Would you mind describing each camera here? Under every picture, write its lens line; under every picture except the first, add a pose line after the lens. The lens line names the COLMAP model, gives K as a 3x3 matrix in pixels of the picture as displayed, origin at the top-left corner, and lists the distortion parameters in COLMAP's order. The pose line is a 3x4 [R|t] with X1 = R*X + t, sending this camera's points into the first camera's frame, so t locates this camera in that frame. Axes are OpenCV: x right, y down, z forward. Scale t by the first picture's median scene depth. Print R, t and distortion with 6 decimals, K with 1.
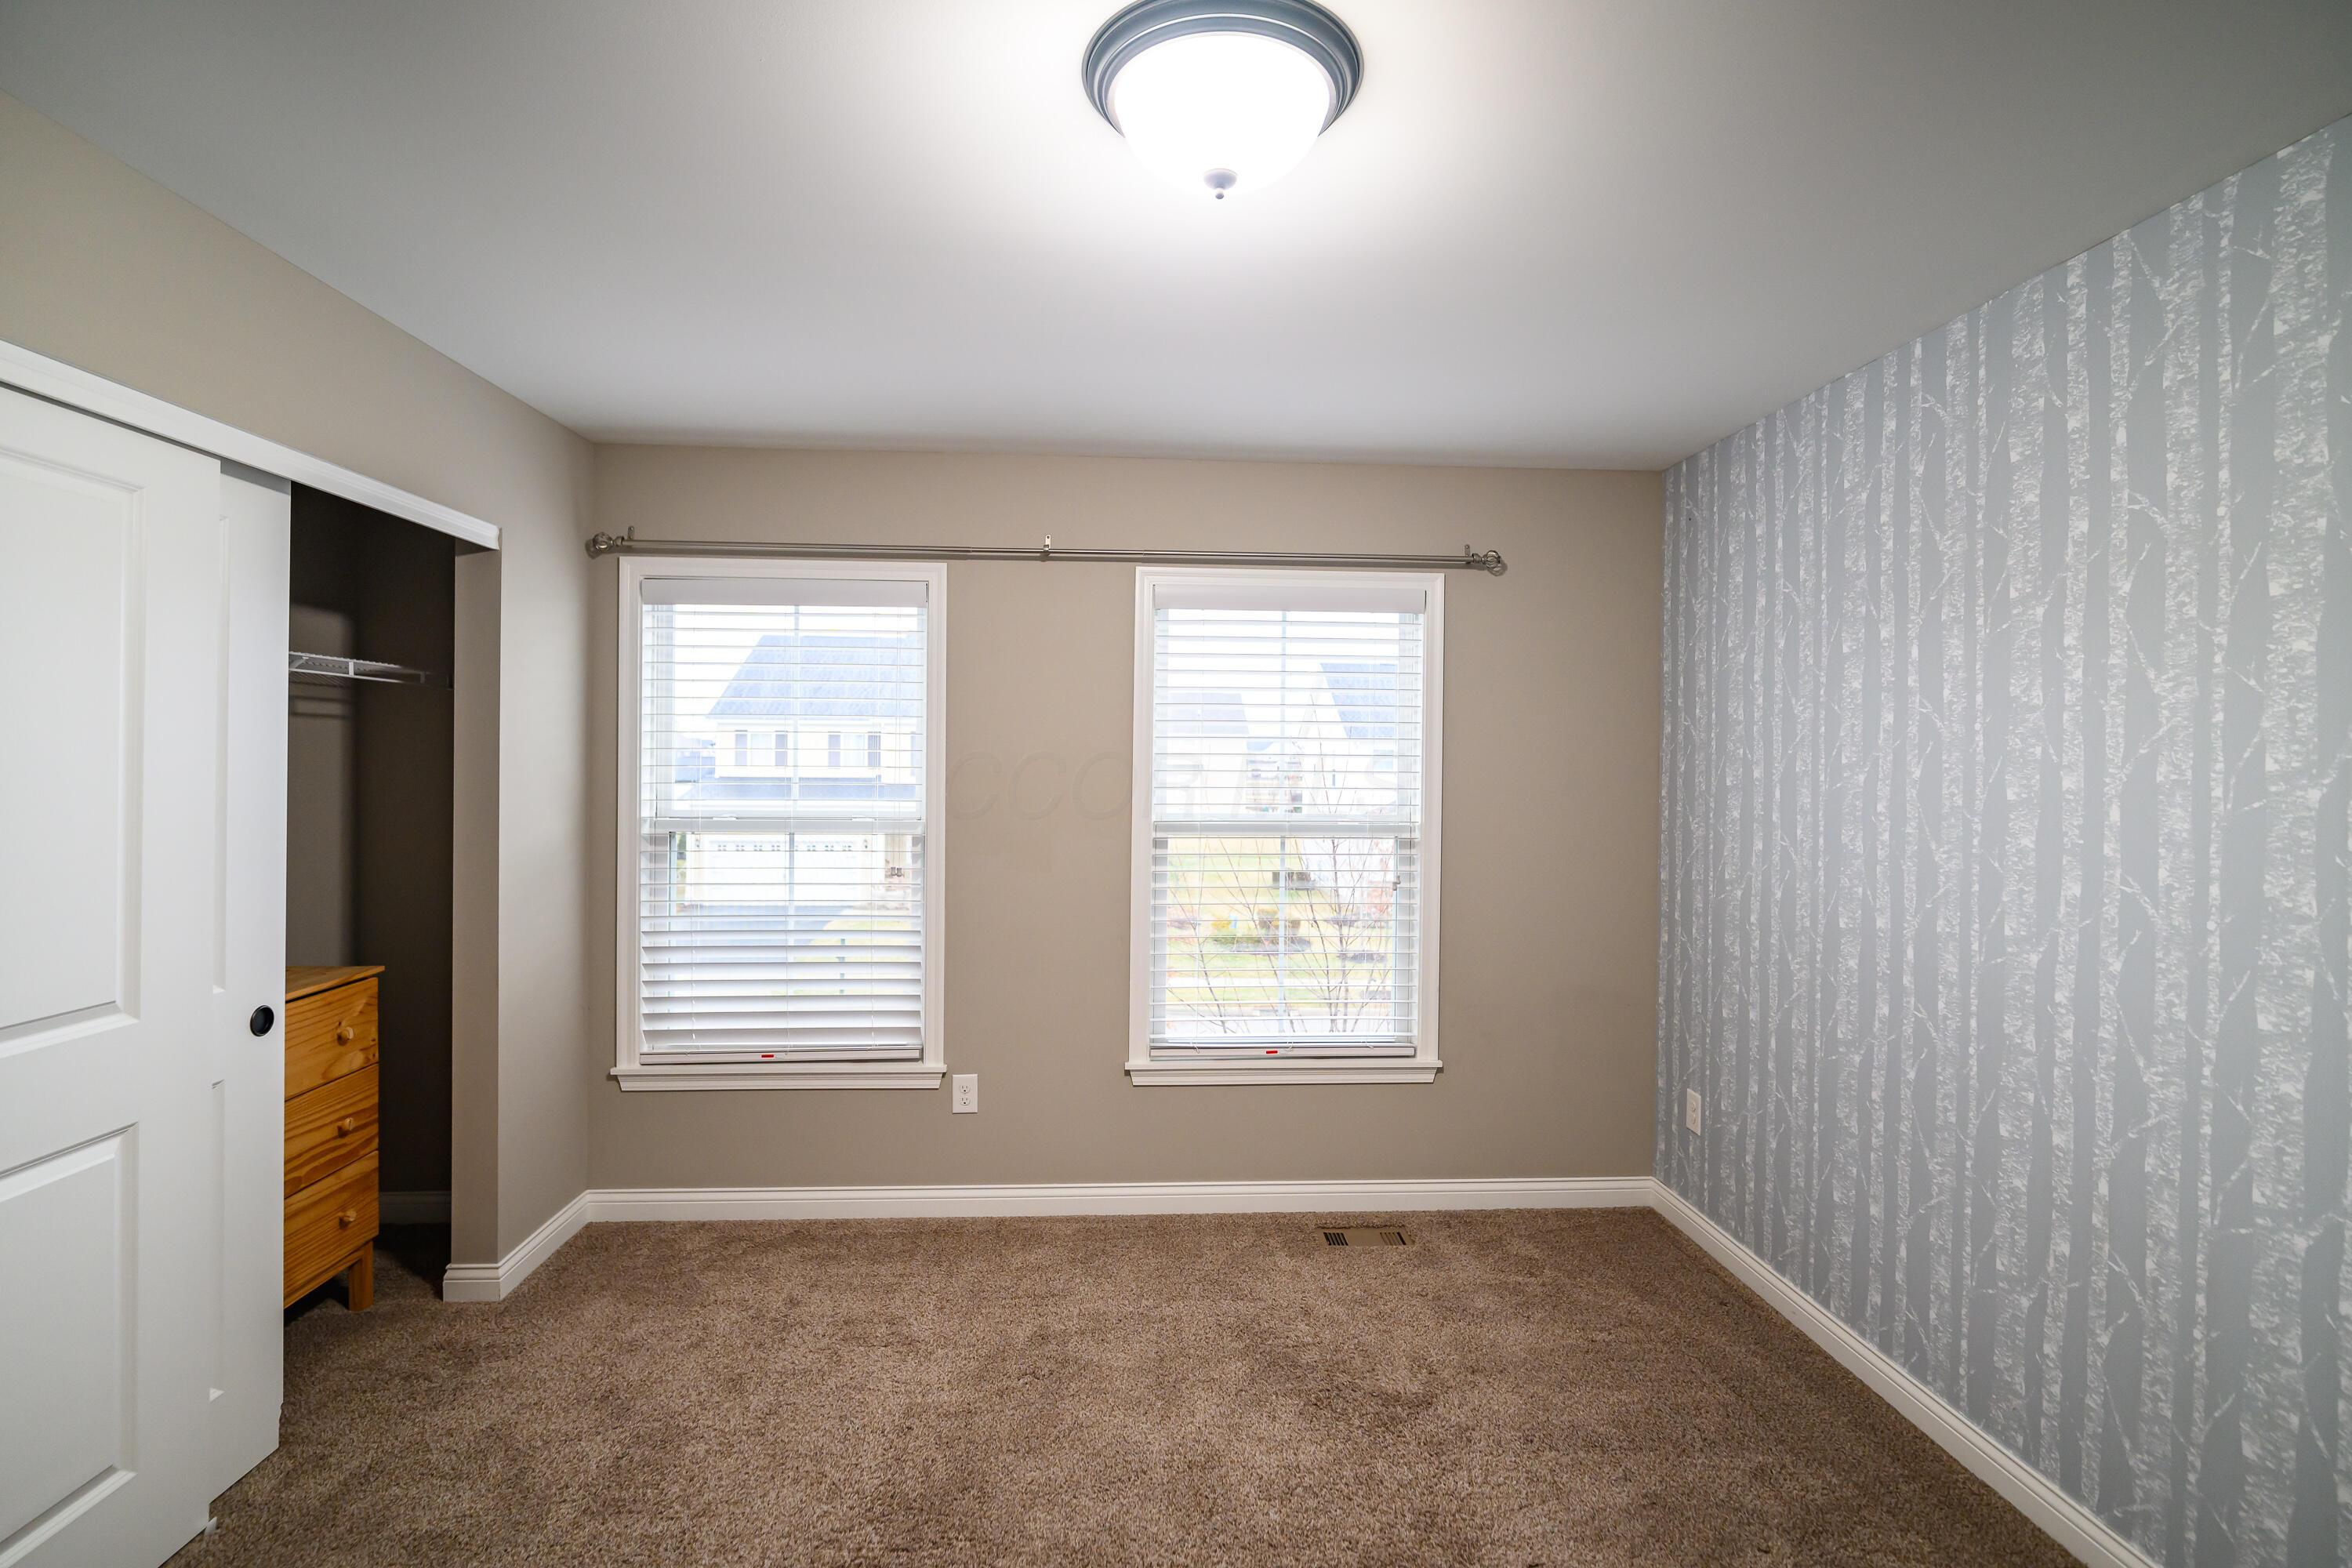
lens RADIAL K [[1144.4, 0, 1156.2], [0, 1144.4, 778.6], [0, 0, 1]] dist [-0.004920, -0.005039]
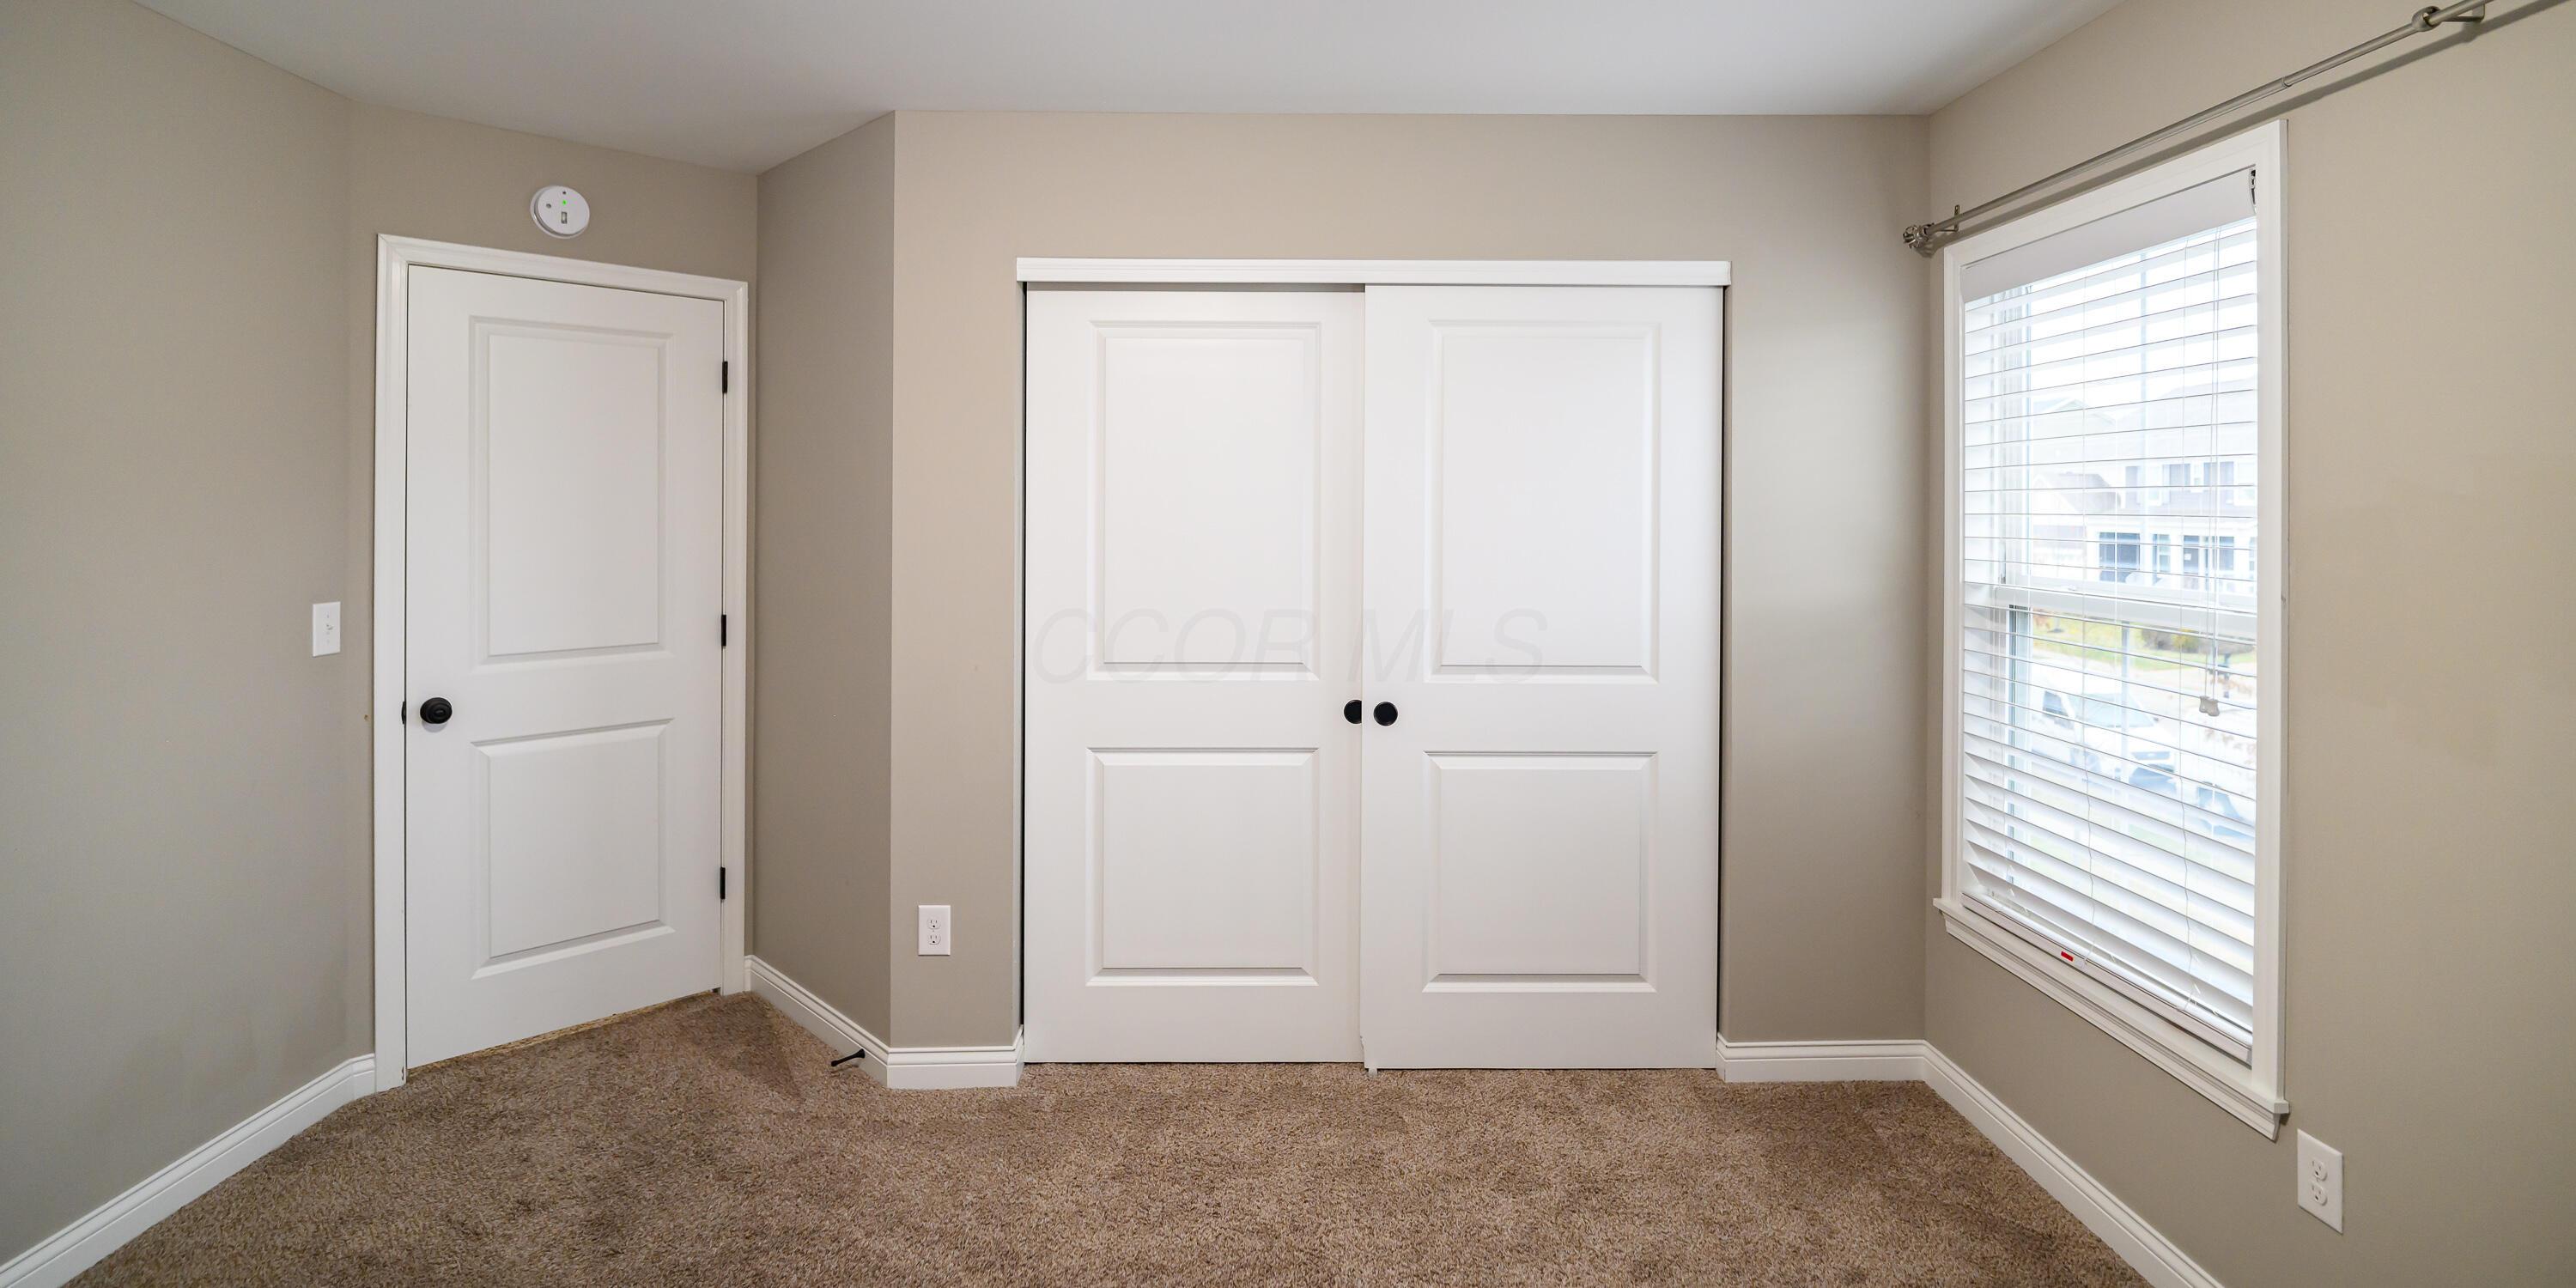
lens RADIAL K [[1251.4, 0, 1306.9], [0, 1251.4, 512.8], [0, 0, 1]] dist [-0.009412, 0.000586]
pose [[-0.052936, 0.003858, -0.998590, 0.442893], [-0.022807, 0.999727, 0.005072, -0.007071], [0.998337, 0.023043, -0.052834, 0.662195]]
